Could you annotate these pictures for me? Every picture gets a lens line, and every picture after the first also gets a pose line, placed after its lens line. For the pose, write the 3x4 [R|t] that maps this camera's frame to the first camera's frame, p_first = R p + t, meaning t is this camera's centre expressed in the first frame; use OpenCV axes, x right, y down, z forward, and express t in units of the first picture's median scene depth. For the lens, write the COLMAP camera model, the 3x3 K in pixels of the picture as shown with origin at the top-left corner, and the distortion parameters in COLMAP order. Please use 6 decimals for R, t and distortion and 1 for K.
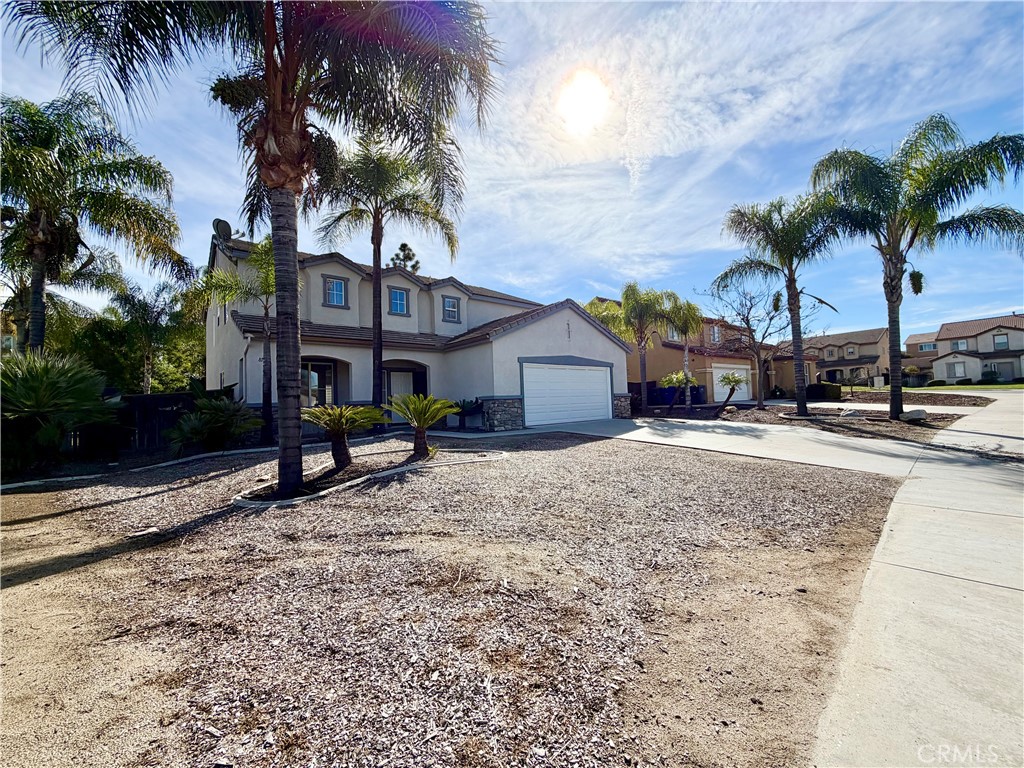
lens RADIAL K [[408.5, 0, 509.0], [0, 408.5, 385.2], [0, 0, 1]] dist [0.000335, 0.000473]
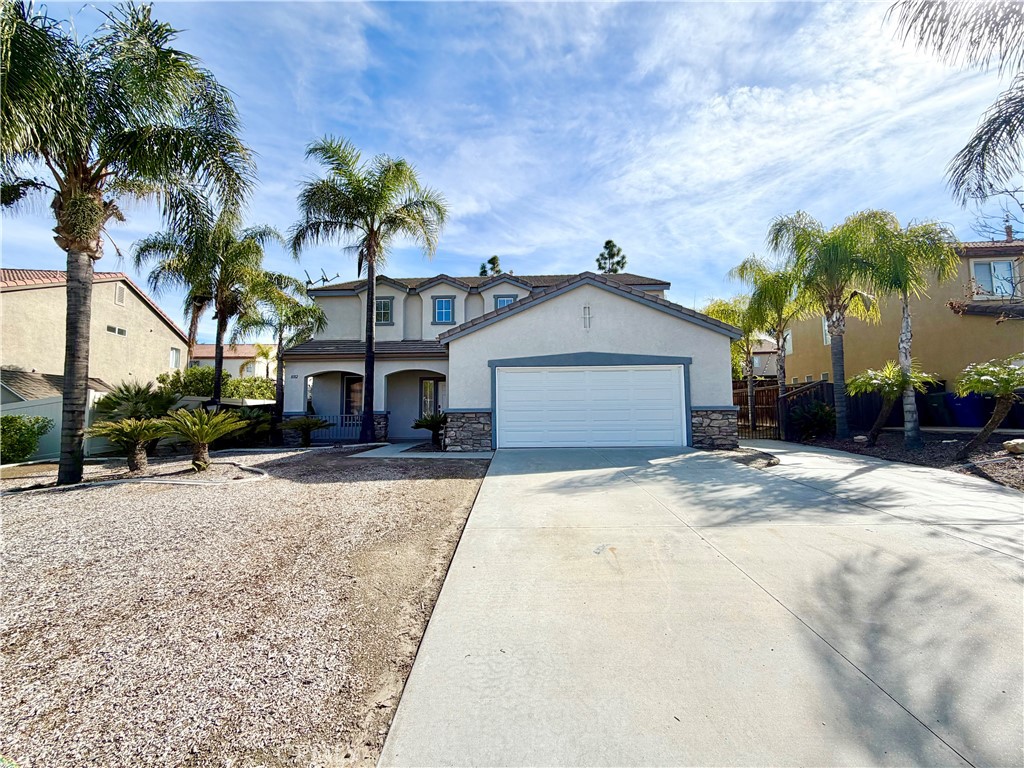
lens RADIAL K [[408.5, 0, 509.0], [0, 408.5, 385.2], [0, 0, 1]] dist [0.000335, 0.000473]
pose [[0.767897, -0.021863, -0.640200, 0.445557], [0.015921, 0.999760, -0.015046, -0.007639], [0.640376, 0.001362, 0.768061, 0.355178]]
